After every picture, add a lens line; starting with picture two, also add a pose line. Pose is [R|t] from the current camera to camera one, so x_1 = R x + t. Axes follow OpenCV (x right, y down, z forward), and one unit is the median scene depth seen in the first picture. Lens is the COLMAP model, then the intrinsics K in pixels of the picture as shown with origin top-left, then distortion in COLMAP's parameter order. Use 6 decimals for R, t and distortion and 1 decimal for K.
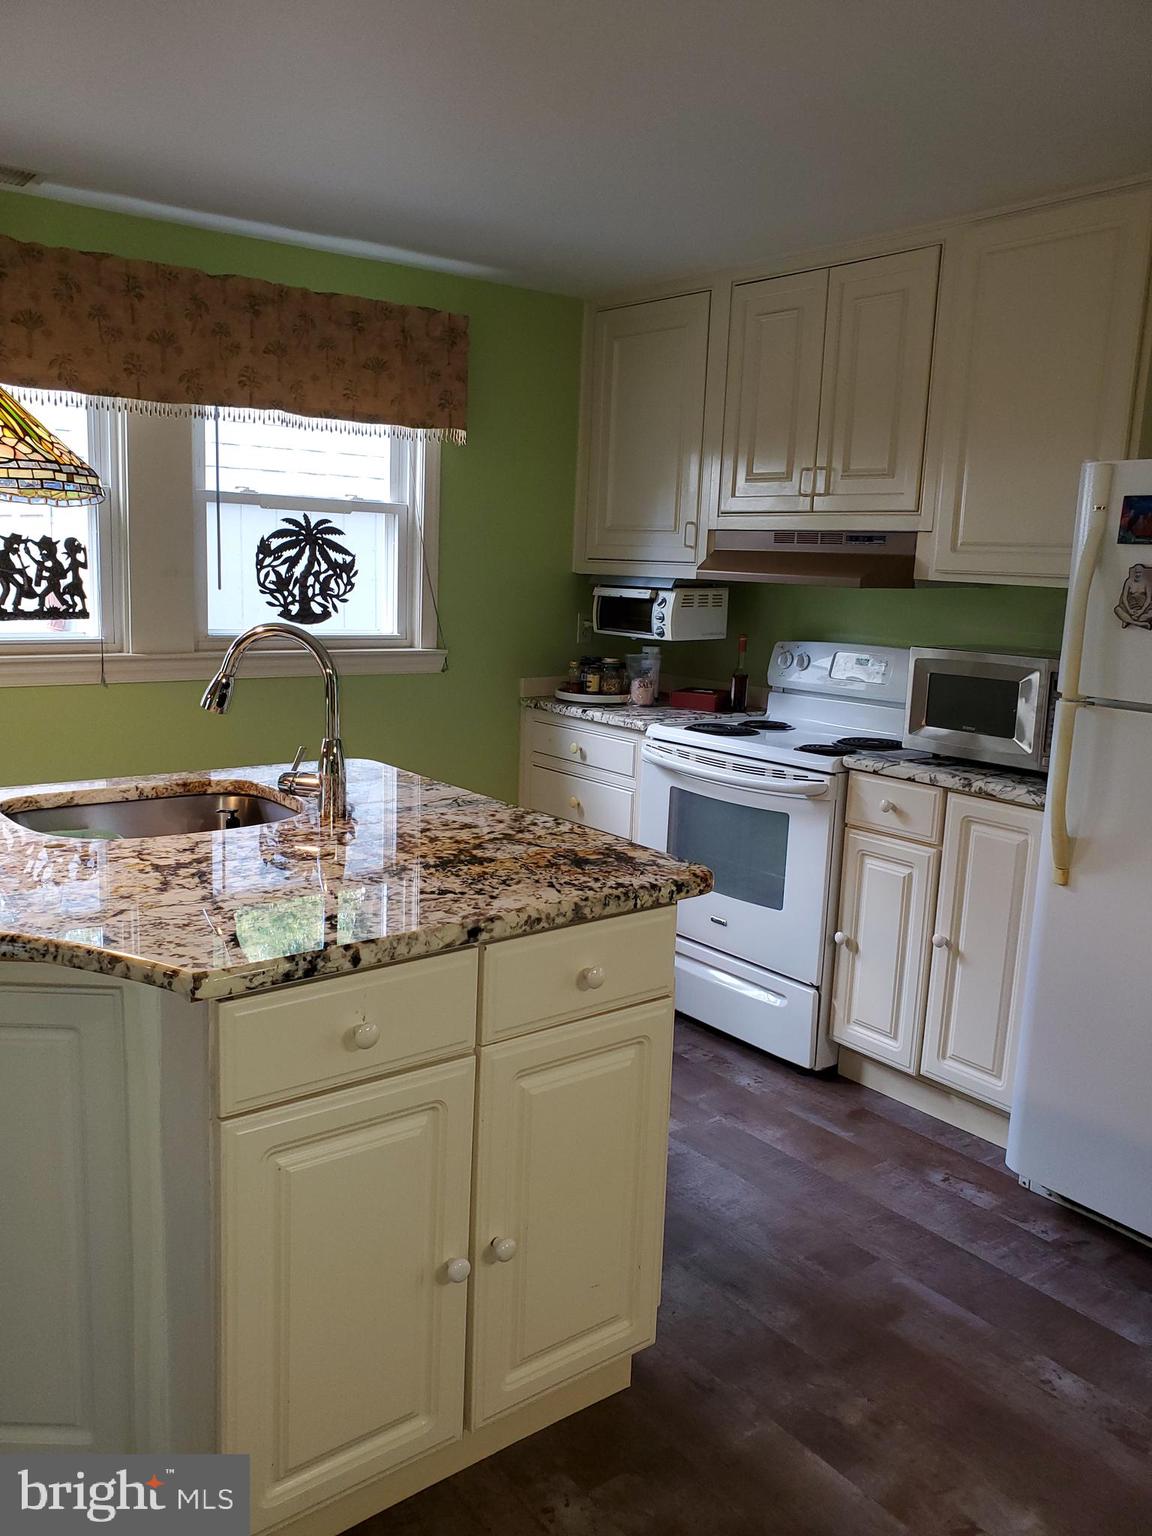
lens RADIAL K [[1200.6, 0, 562.6], [0, 1200.6, 770.8], [0, 0, 1]] dist [0.057748, -0.077228]
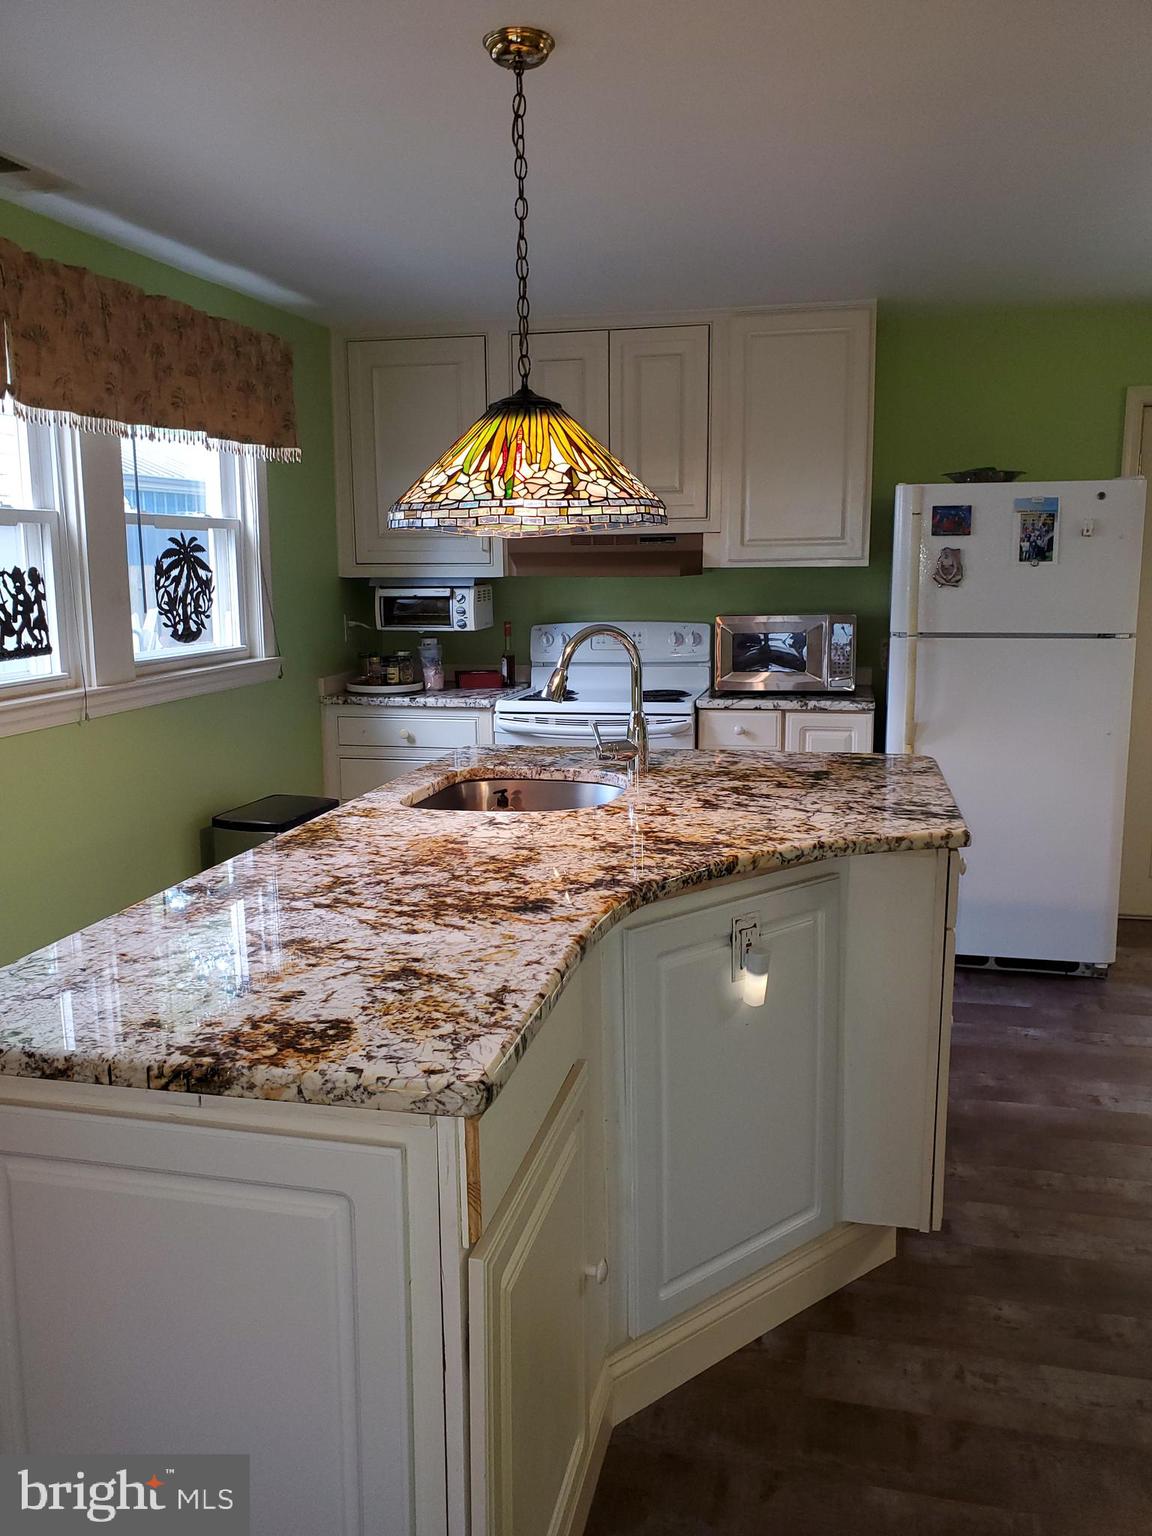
lens RADIAL K [[1200.6, 0, 562.6], [0, 1200.6, 770.8], [0, 0, 1]] dist [0.057748, -0.077228]
pose [[0.777875, -0.153202, 0.609459, -0.670143], [0.149359, 0.987110, 0.057500, -0.031992], [-0.610412, 0.046301, 0.790730, 0.030427]]
